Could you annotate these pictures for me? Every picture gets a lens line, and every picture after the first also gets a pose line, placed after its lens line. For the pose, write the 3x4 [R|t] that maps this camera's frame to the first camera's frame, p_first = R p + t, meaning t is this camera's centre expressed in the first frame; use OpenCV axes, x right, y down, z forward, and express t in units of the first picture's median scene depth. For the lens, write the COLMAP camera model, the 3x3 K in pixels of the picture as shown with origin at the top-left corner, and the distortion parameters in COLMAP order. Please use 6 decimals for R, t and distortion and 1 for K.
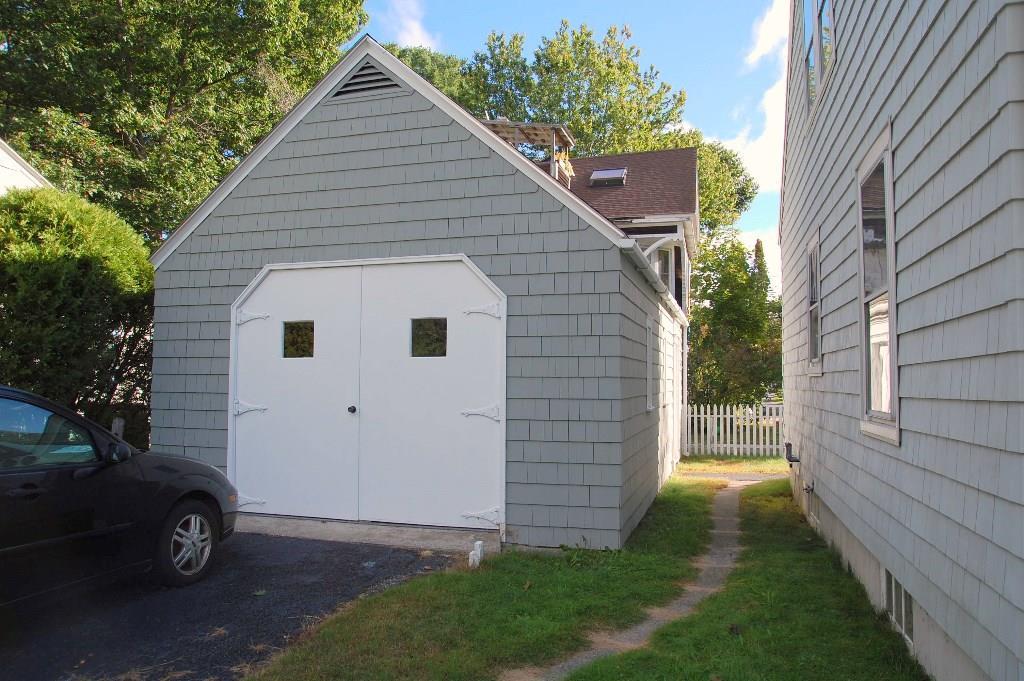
lens RADIAL K [[725.6, 0, 512.0], [0, 725.6, 340.5], [0, 0, 1]] dist [-0.064639, -0.000209]
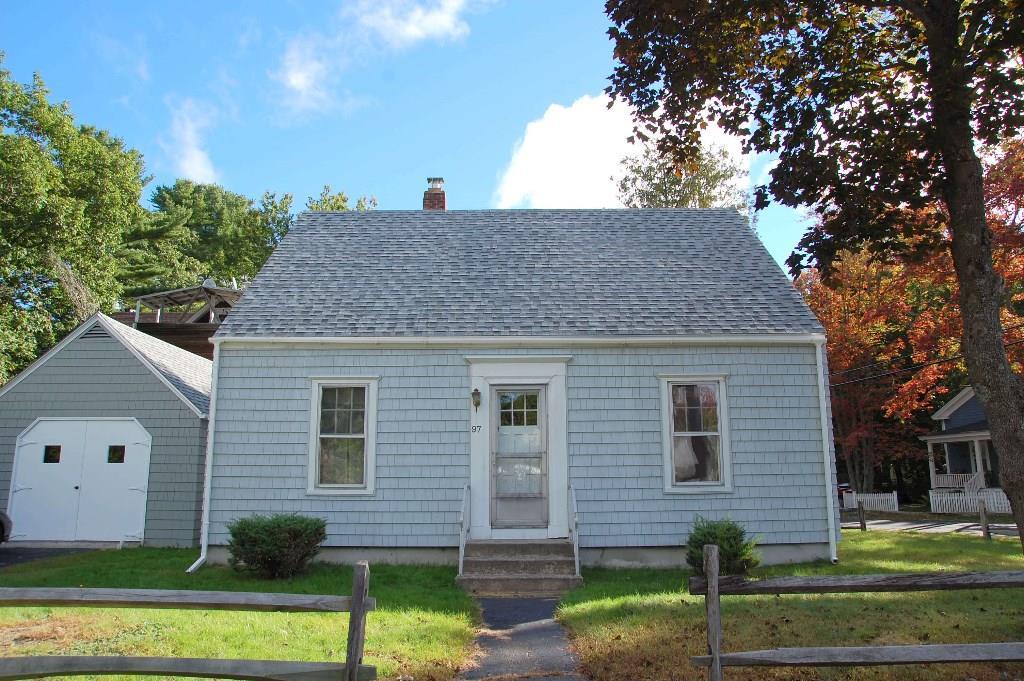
lens RADIAL K [[755.5, 0, 512.0], [0, 755.5, 340.5], [0, 0, 1]] dist [-0.006962, -0.001268]
pose [[0.976793, 0.037441, 0.210886, 0.553306], [-0.011228, 0.992200, -0.124153, -0.074772], [-0.213890, 0.118904, 0.969594, -1.492922]]
